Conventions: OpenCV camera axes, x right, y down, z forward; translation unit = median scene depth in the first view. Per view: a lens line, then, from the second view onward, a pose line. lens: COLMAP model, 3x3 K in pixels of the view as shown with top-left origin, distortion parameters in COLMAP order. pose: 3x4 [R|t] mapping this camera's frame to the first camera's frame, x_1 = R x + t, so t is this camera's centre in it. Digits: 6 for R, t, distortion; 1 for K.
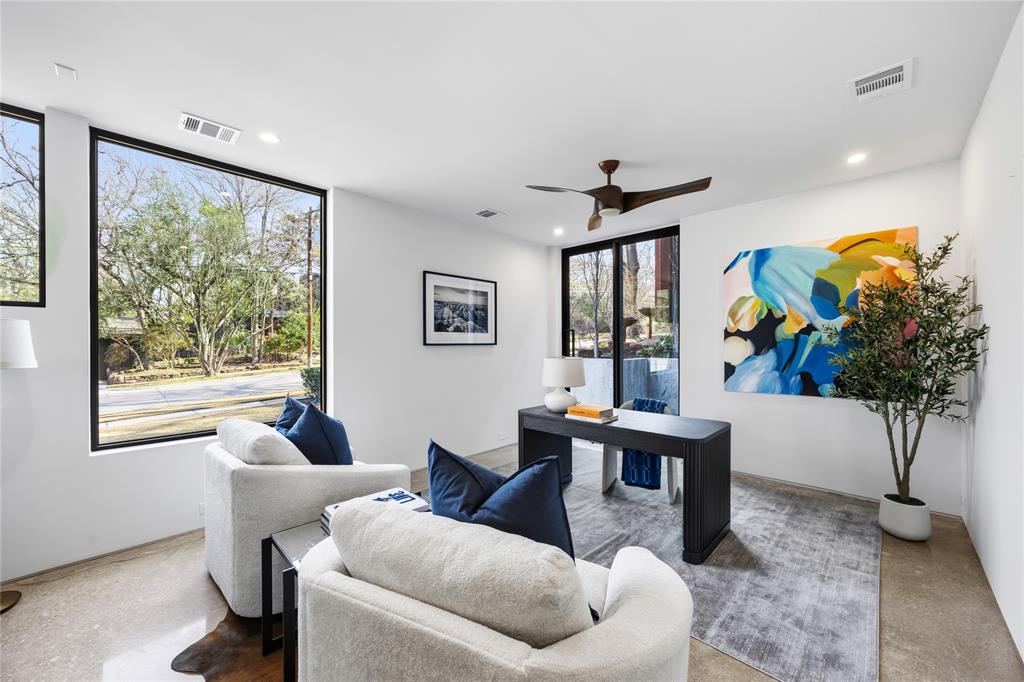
lens RADIAL K [[389.8, 0, 516.6], [0, 389.8, 342.6], [0, 0, 1]] dist [-0.002068, 0.000372]
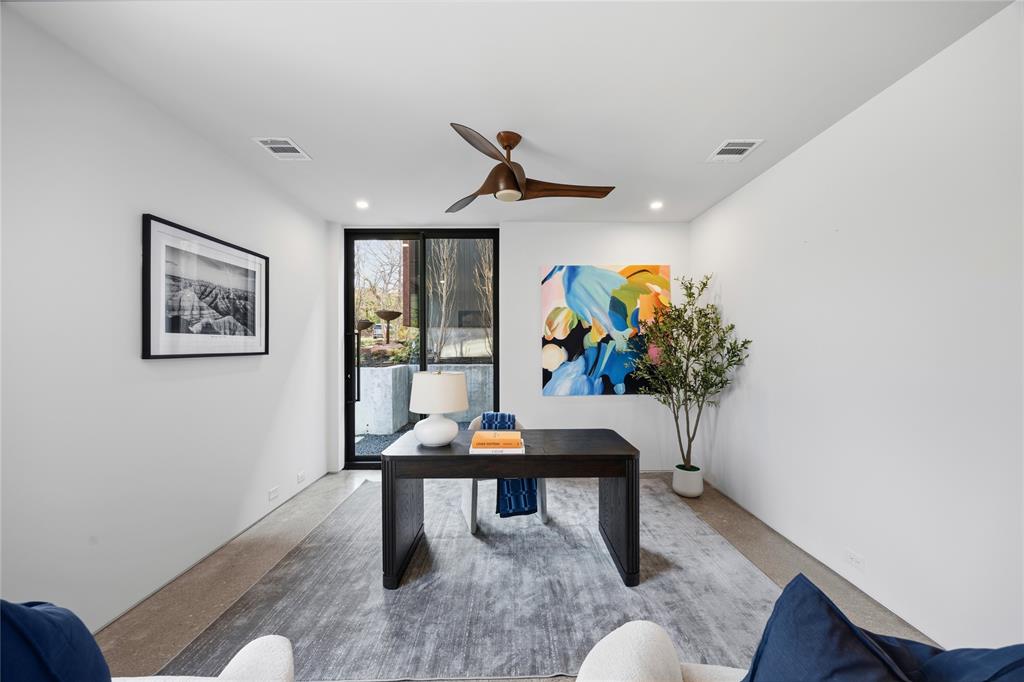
lens RADIAL K [[389.8, 0, 516.6], [0, 389.8, 342.6], [0, 0, 1]] dist [-0.002068, 0.000372]
pose [[0.721024, 0.006607, 0.692878, -0.259163], [-0.000357, 0.999958, -0.009164, -0.010651], [-0.692910, 0.006360, 0.720996, 0.314847]]
